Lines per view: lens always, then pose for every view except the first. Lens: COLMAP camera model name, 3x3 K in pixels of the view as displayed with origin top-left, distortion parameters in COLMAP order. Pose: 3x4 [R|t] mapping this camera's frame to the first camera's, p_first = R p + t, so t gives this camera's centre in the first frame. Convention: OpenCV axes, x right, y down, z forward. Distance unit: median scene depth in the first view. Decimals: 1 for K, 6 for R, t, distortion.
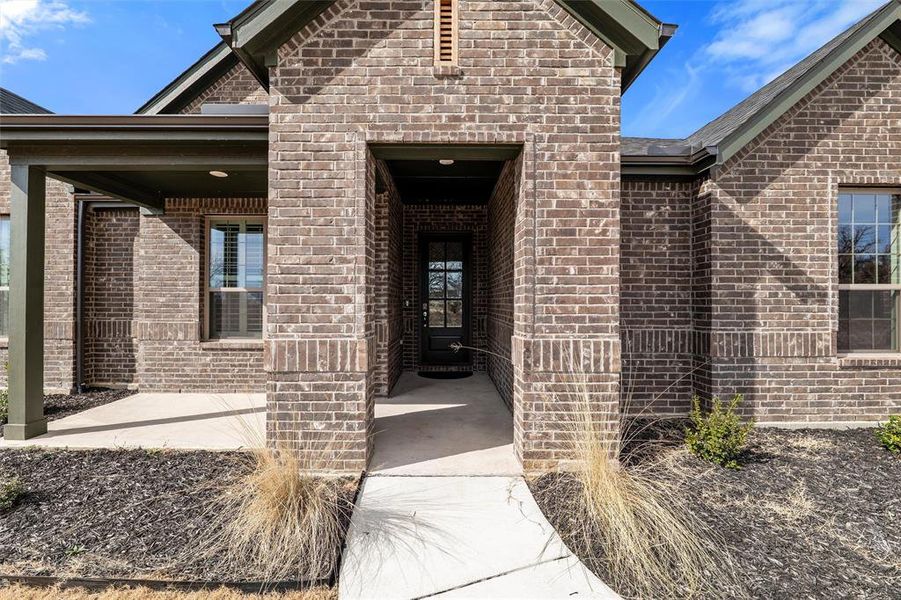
lens RADIAL K [[364.4, 0, 450.5], [0, 364.4, 300.0], [0, 0, 1]] dist [-0.007112, -0.000002]
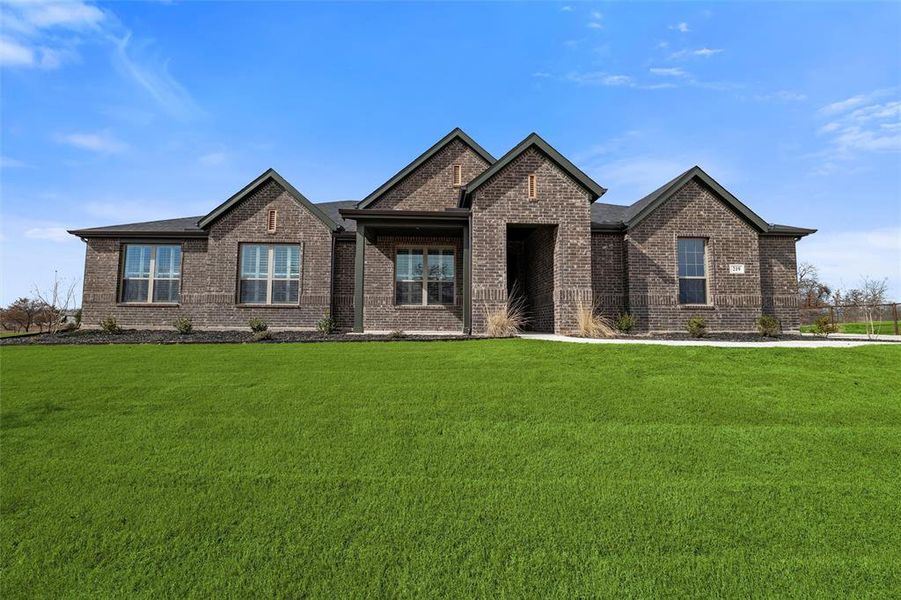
lens RADIAL K [[353.4, 0, 447.9], [0, 353.4, 302.5], [0, 0, 1]] dist [-0.000197, 0.000116]
pose [[0.999660, 0.007388, 0.025026, -0.729795], [-0.005881, 0.998194, -0.059781, 0.367298], [-0.025422, 0.059614, 0.997898, -1.726242]]
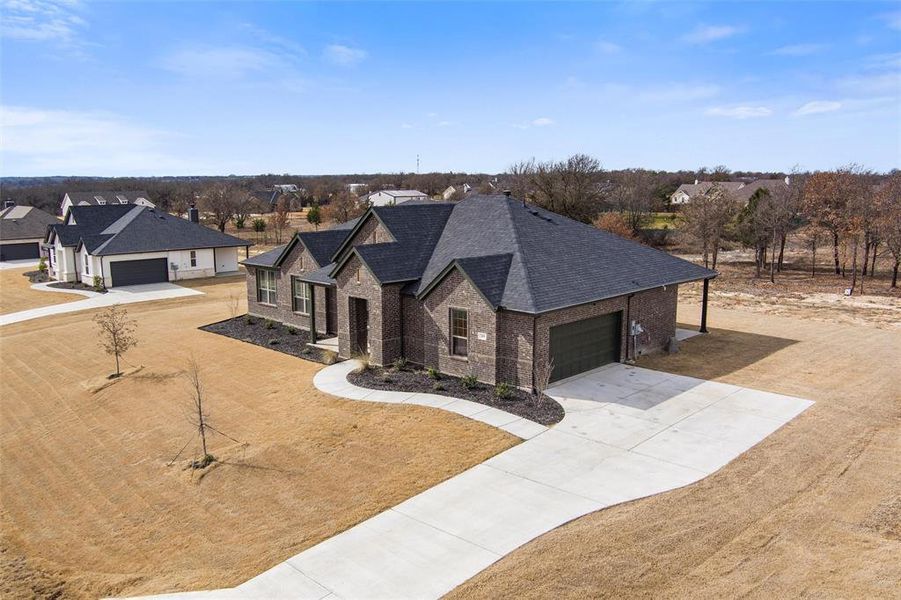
lens RADIAL K [[732.8, 0, 450.5], [0, 732.8, 300.0], [0, 0, 1]] dist [-0.003456, 0.000436]
pose [[0.722421, 0.108940, -0.682818, 7.371716], [0.002540, 0.987086, 0.160172, -1.907338], [0.691449, -0.117445, 0.712815, -5.043219]]
